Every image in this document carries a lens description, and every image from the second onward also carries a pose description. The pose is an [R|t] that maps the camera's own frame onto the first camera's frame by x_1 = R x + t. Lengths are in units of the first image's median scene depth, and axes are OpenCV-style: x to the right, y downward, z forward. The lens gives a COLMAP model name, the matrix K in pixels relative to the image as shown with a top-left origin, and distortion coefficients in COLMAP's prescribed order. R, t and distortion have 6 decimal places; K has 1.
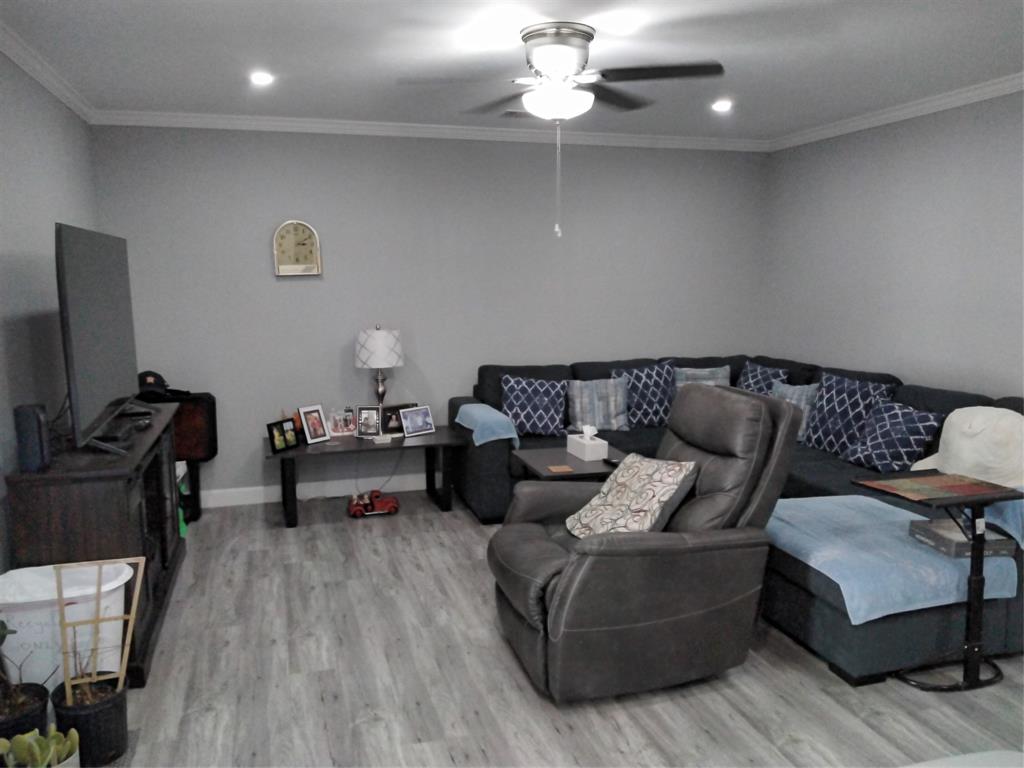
lens RADIAL K [[824.8, 0, 512.1], [0, 824.8, 388.8], [0, 0, 1]] dist [0.013114, -0.007378]
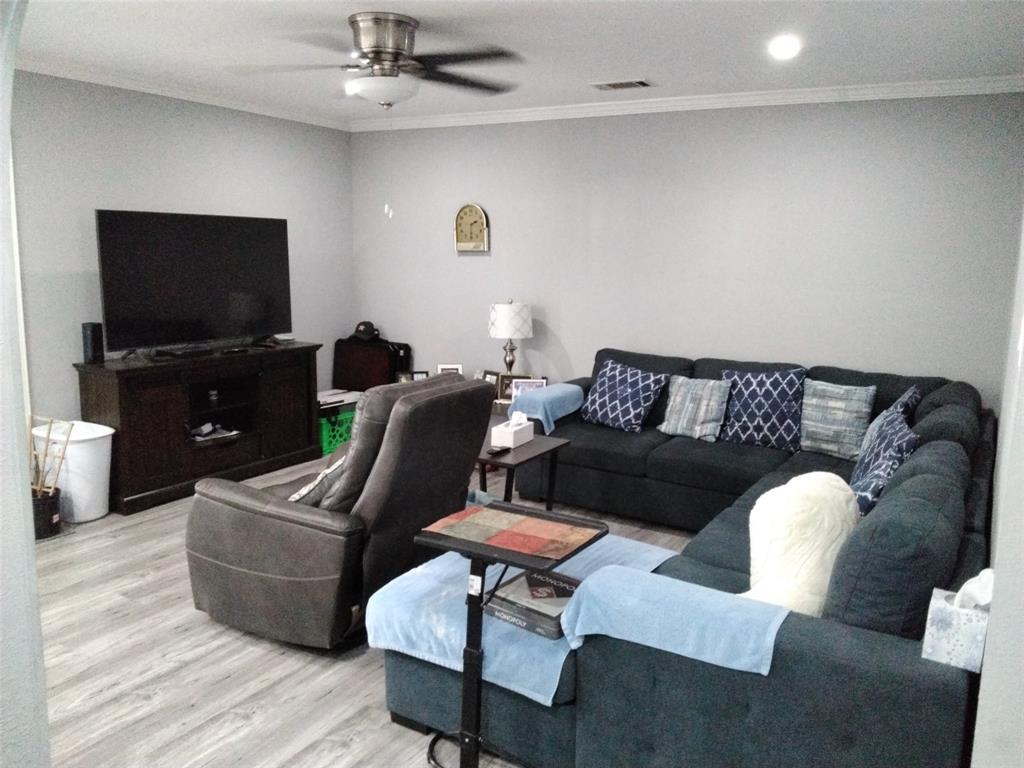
lens RADIAL K [[824.8, 0, 511.4], [0, 824.8, 379.1], [0, 0, 1]] dist [0.013114, -0.007378]
pose [[0.672819, 0.138462, -0.726735, 0.621881], [-0.126533, 0.989392, 0.071360, -0.049304], [0.728906, 0.043944, 0.683202, 0.261368]]
